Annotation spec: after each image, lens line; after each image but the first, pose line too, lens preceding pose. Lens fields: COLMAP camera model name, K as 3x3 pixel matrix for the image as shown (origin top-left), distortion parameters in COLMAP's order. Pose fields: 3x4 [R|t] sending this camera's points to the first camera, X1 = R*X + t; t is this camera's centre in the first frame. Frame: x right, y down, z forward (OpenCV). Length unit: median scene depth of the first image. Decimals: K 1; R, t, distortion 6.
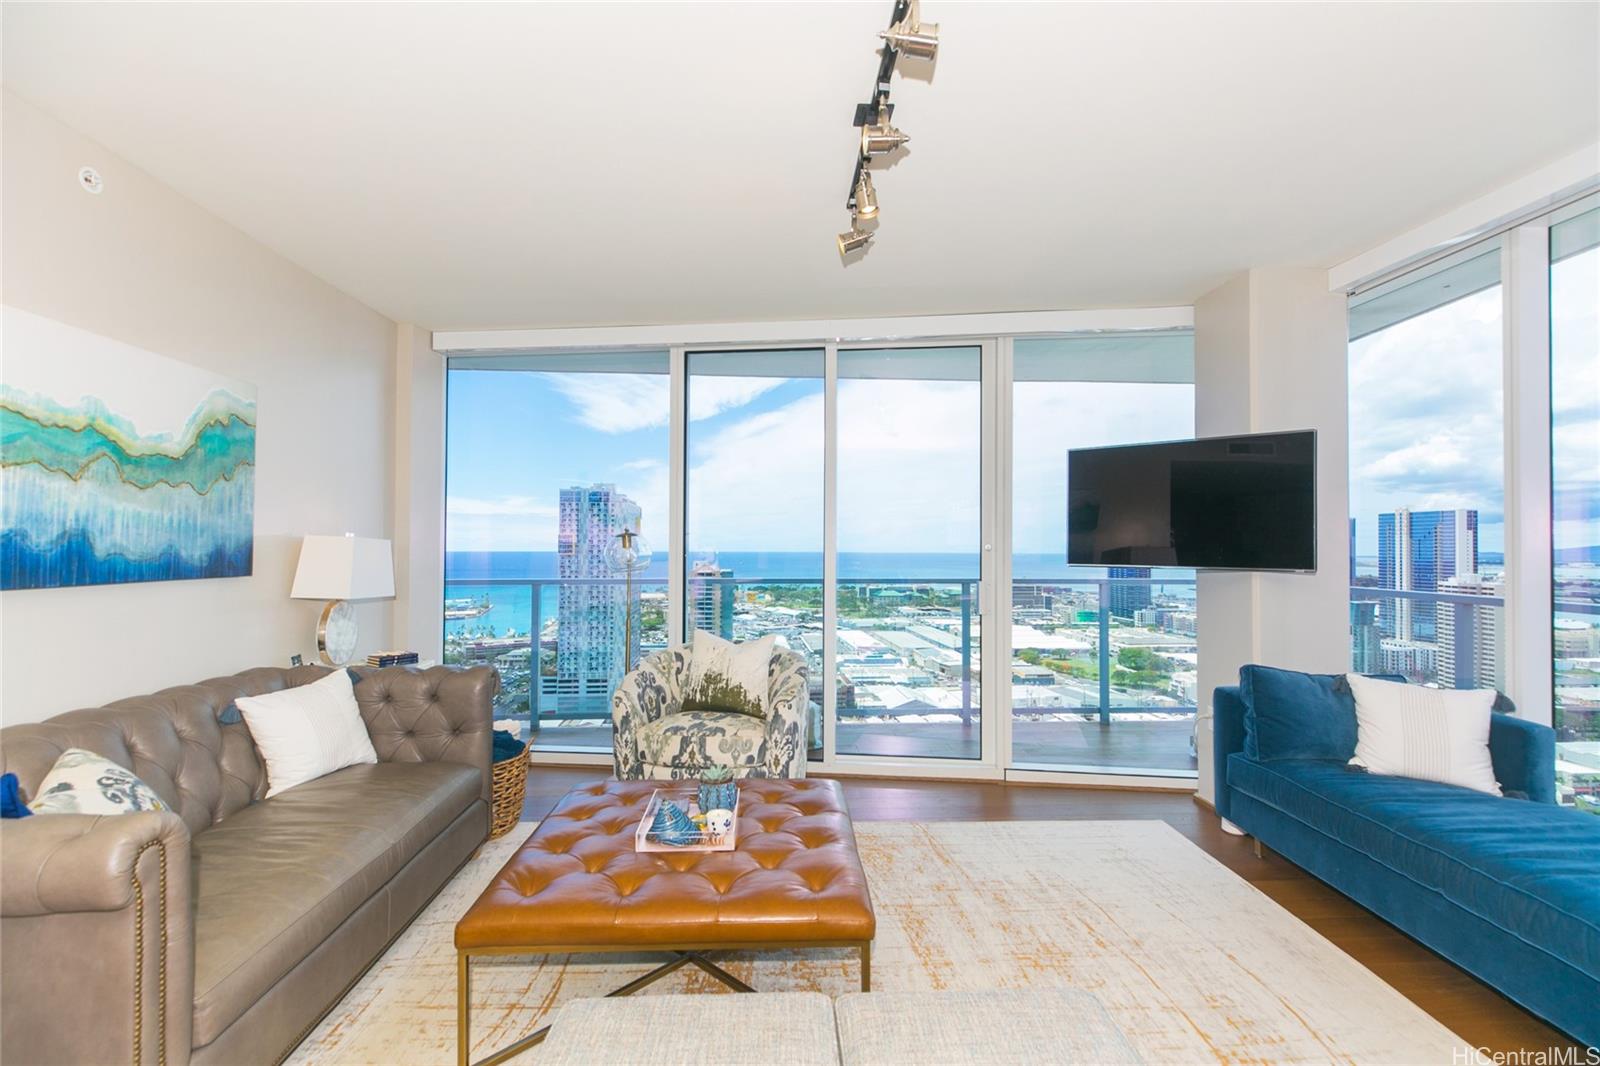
lens RADIAL K [[714.3, 0, 823.8], [0, 714.3, 532.8], [0, 0, 1]] dist [0.008653, -0.000339]
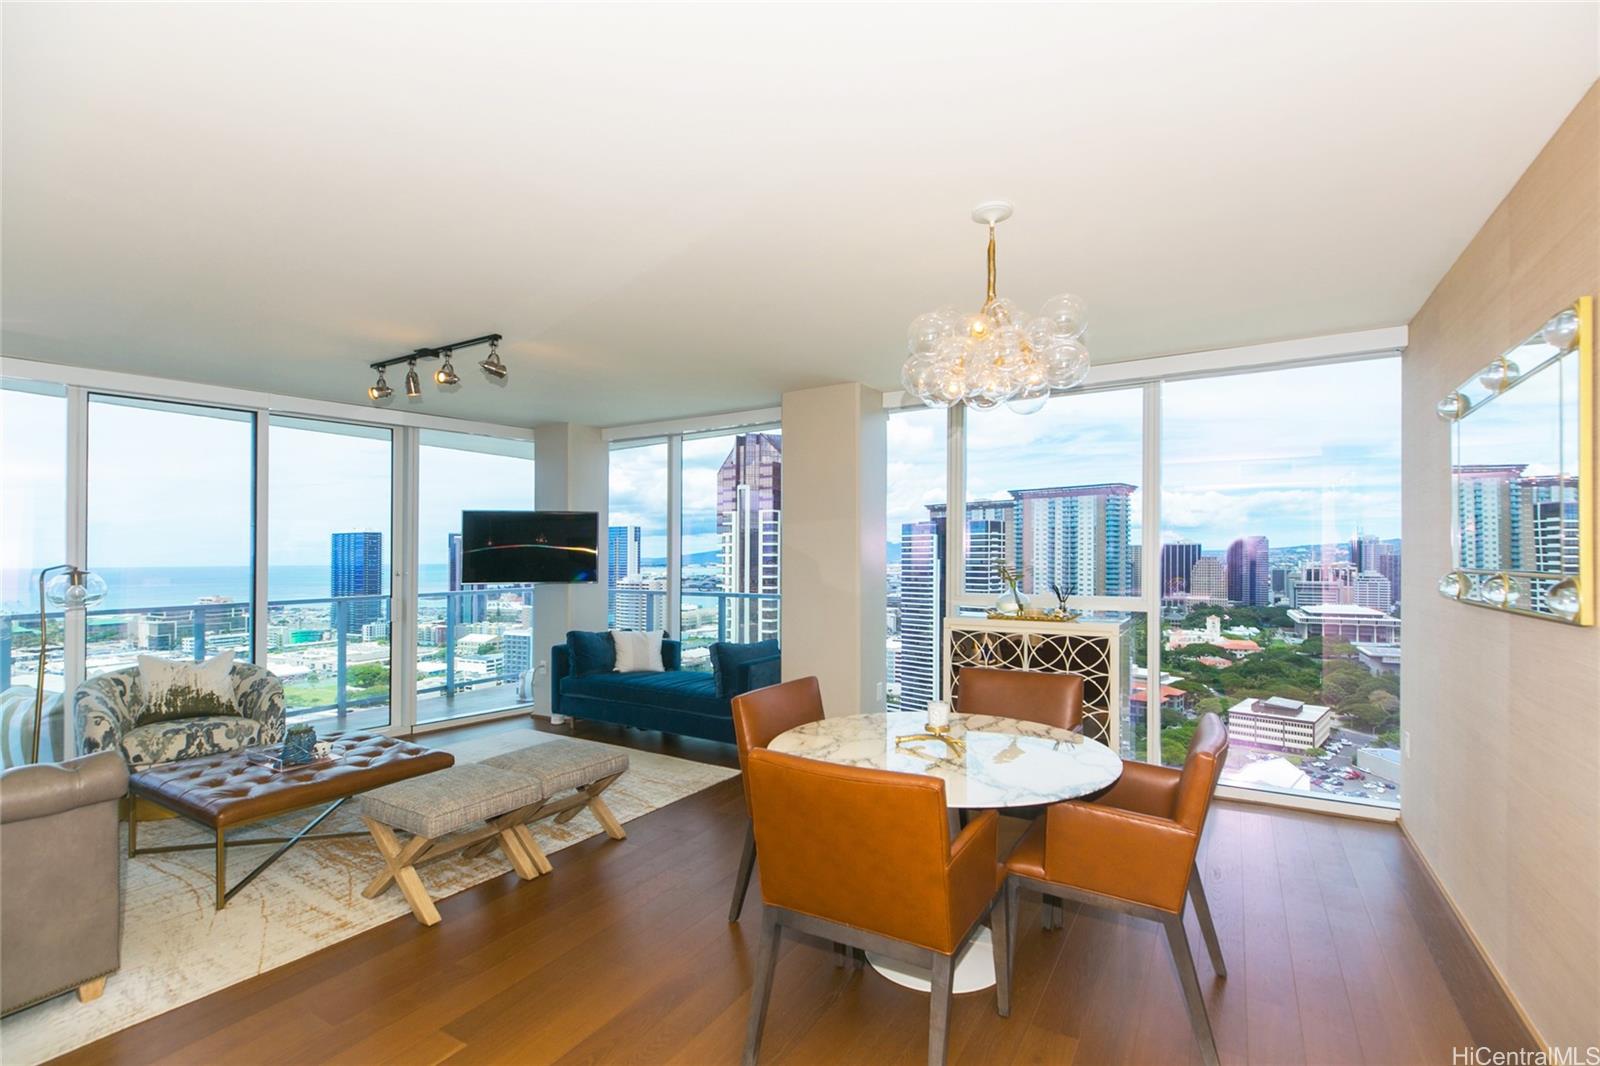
lens RADIAL K [[718.5, 0, 800.7], [0, 718.5, 548.5], [0, 0, 1]] dist [0.003750, 0.000082]
pose [[0.575024, -0.001132, 0.818136, -0.729919], [-0.006941, 0.999956, 0.006262, -0.065553], [-0.818107, -0.009280, 0.574991, -0.715113]]
